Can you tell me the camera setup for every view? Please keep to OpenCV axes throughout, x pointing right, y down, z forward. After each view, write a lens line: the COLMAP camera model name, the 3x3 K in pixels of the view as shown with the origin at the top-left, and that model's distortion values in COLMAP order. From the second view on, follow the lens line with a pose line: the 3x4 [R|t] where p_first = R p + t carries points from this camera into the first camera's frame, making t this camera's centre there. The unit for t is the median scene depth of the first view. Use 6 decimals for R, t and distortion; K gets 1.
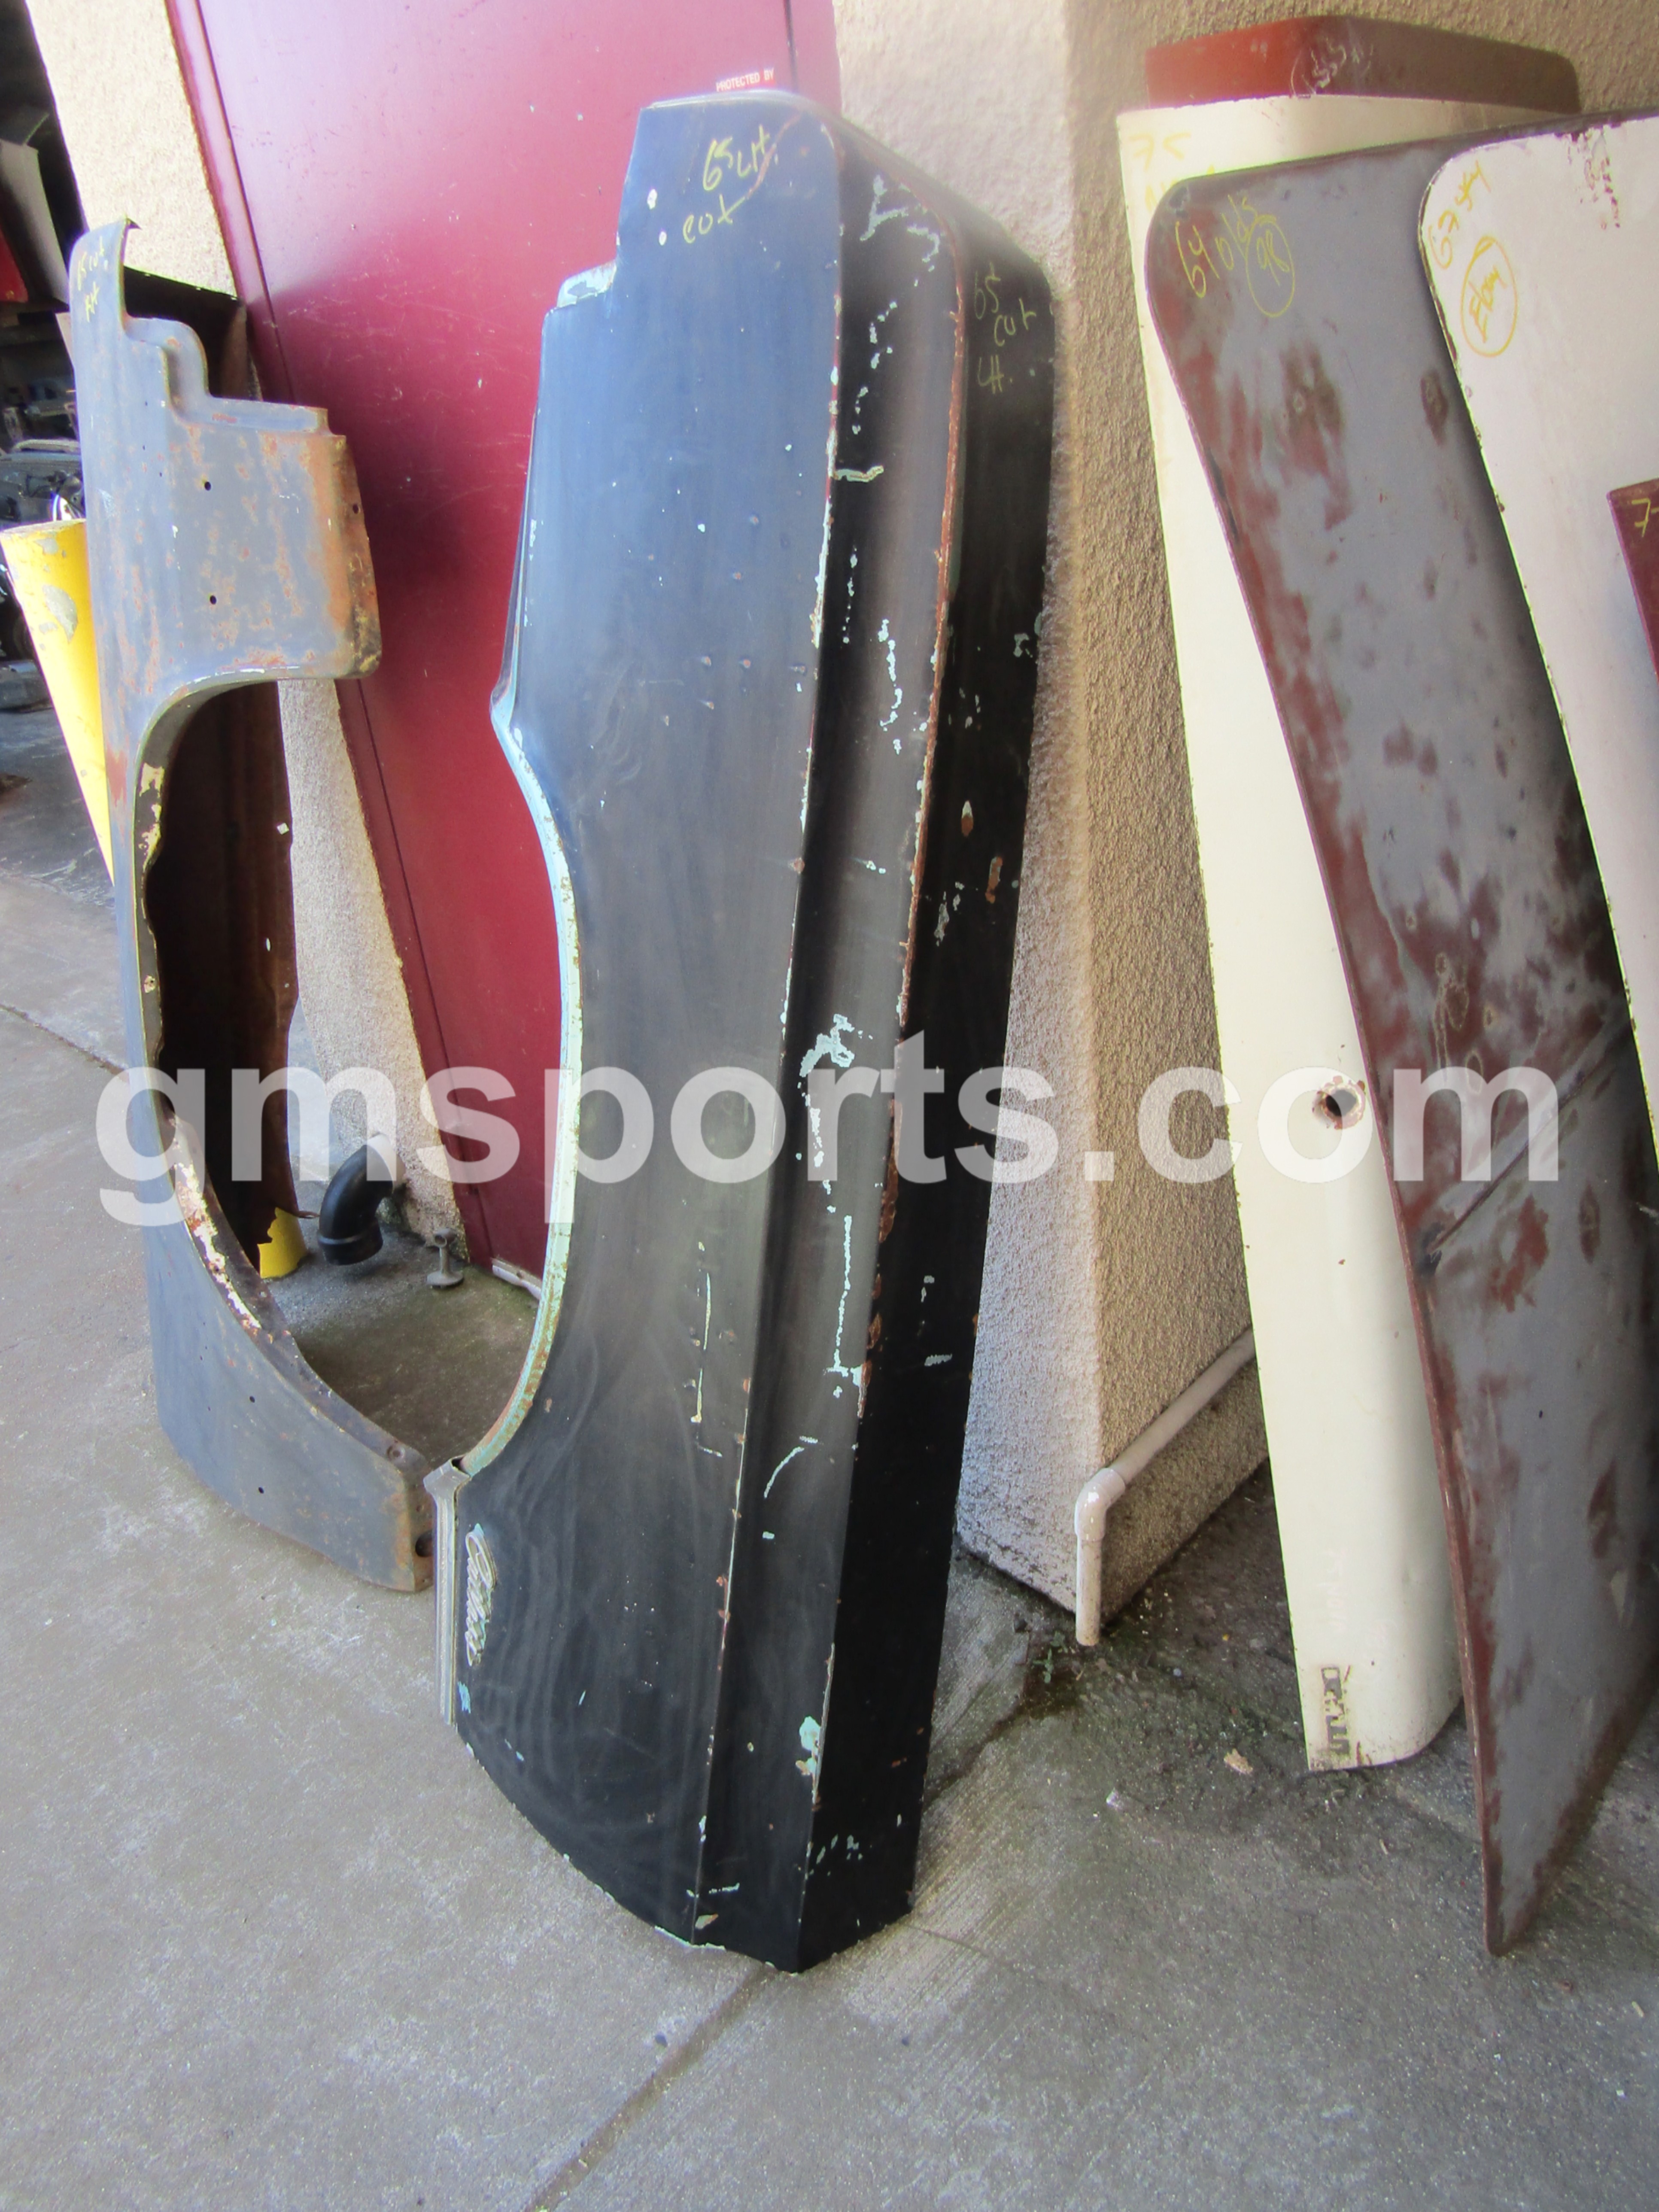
lens RADIAL K [[1573.0, 0, 830.1], [0, 1573.0, 1095.6], [0, 0, 1]] dist [-0.001949, -0.004629]
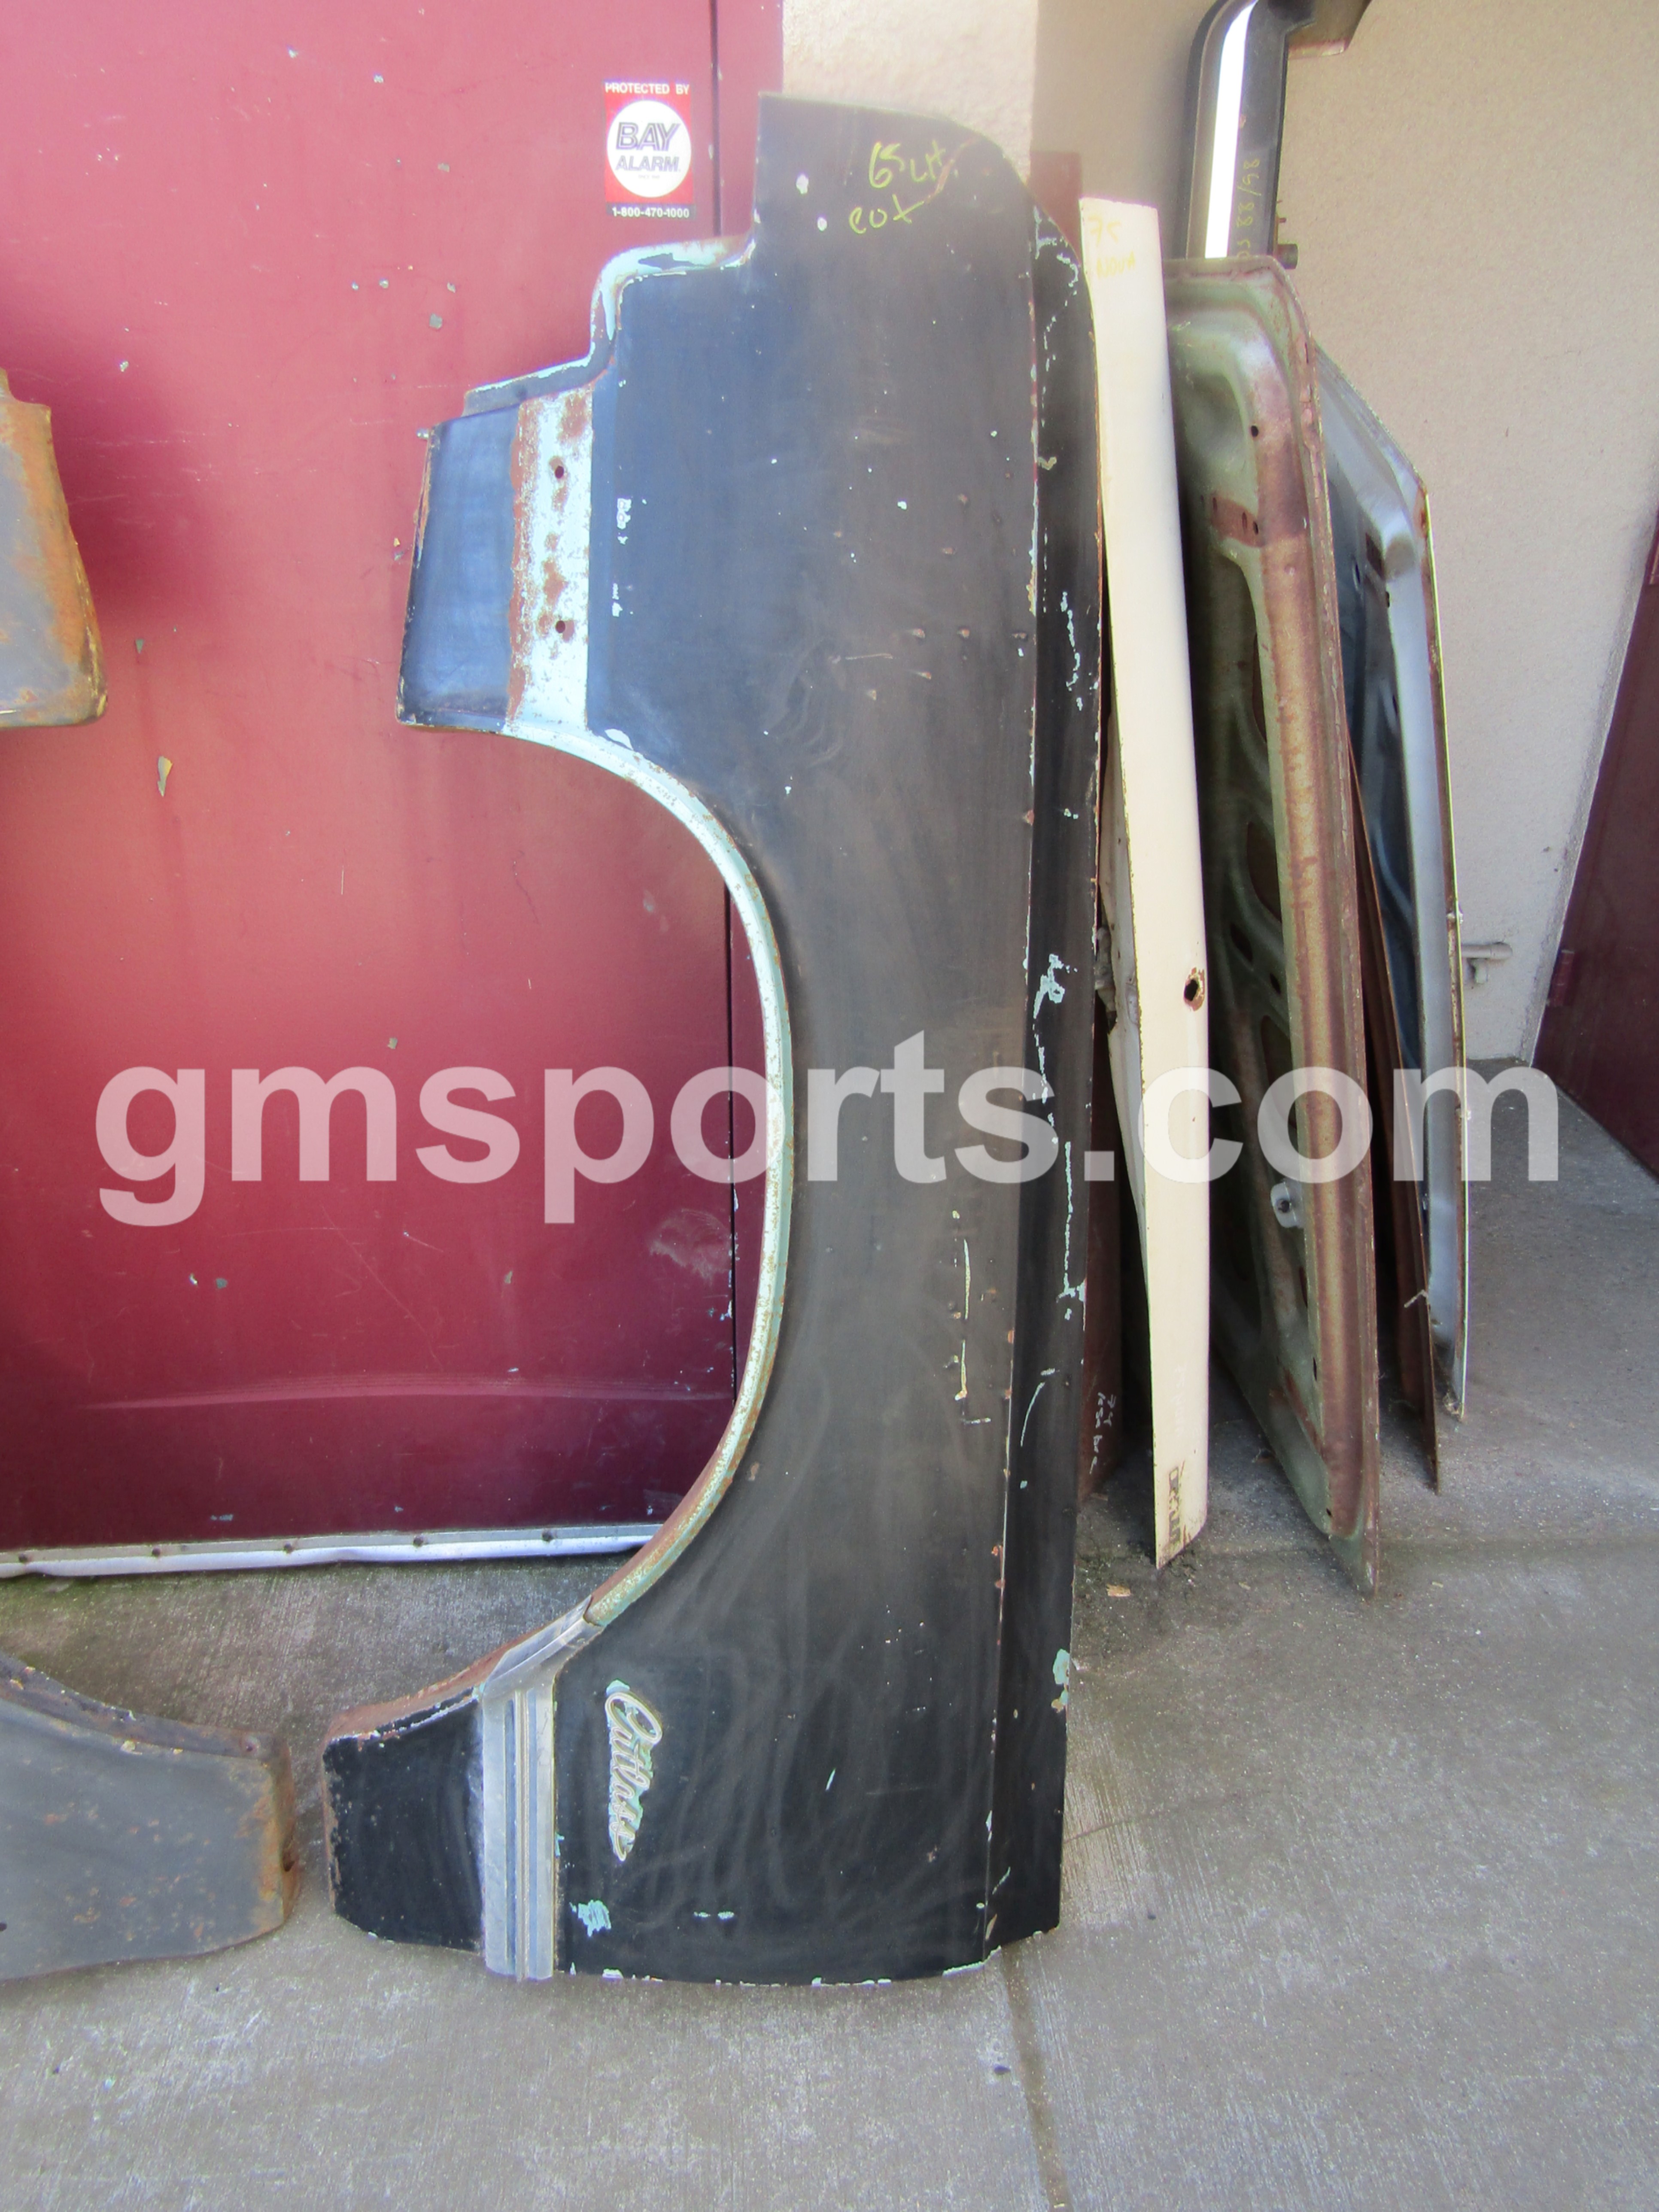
lens RADIAL K [[1573.0, 0, 828.7], [0, 1573.0, 1099.2], [0, 0, 1]] dist [-0.001949, -0.004629]
pose [[0.669485, -0.203082, 0.714526, -0.692265], [0.267042, 0.963396, 0.023607, -0.016705], [-0.693165, 0.175004, 0.699211, 0.282208]]
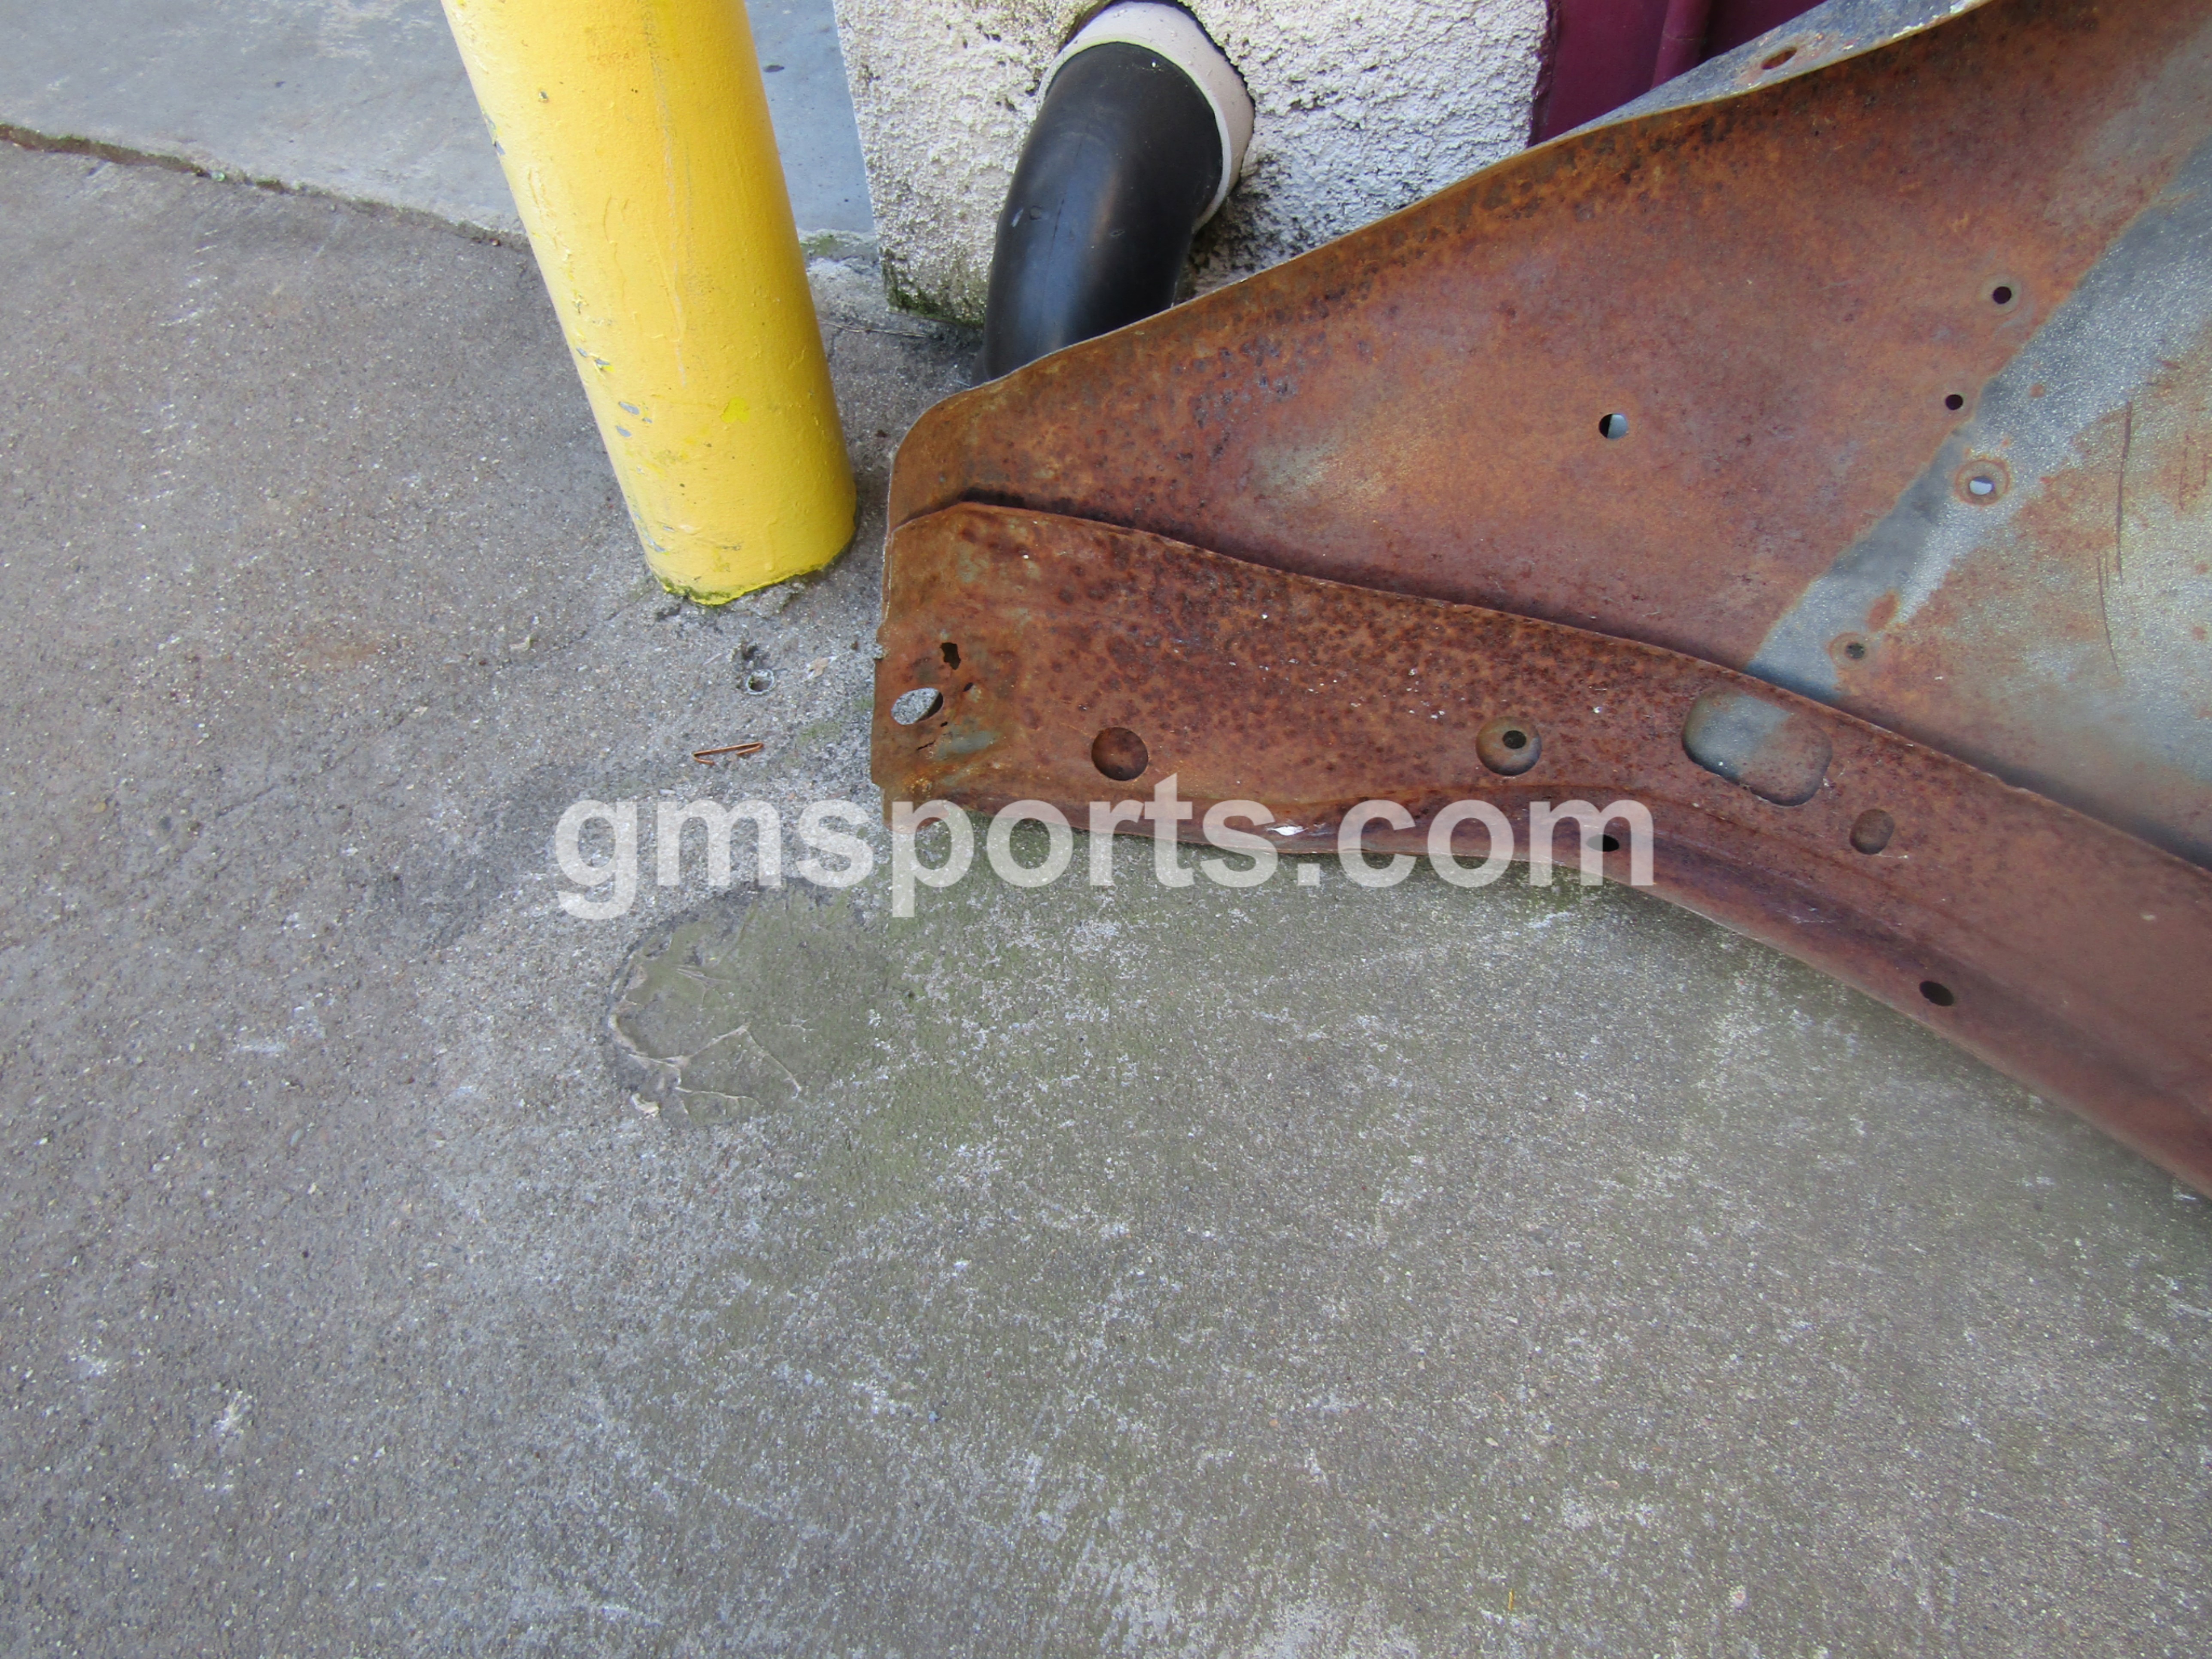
lens RADIAL K [[1573.0, 0, 1106.1], [0, 1573.0, 823.8], [0, 0, 1]] dist [-0.001949, -0.004629]
pose [[0.950133, -0.207025, 0.233213, -0.650253], [0.108388, 0.920458, 0.375511, 0.091535], [-0.292403, -0.331508, 0.896997, 1.190109]]
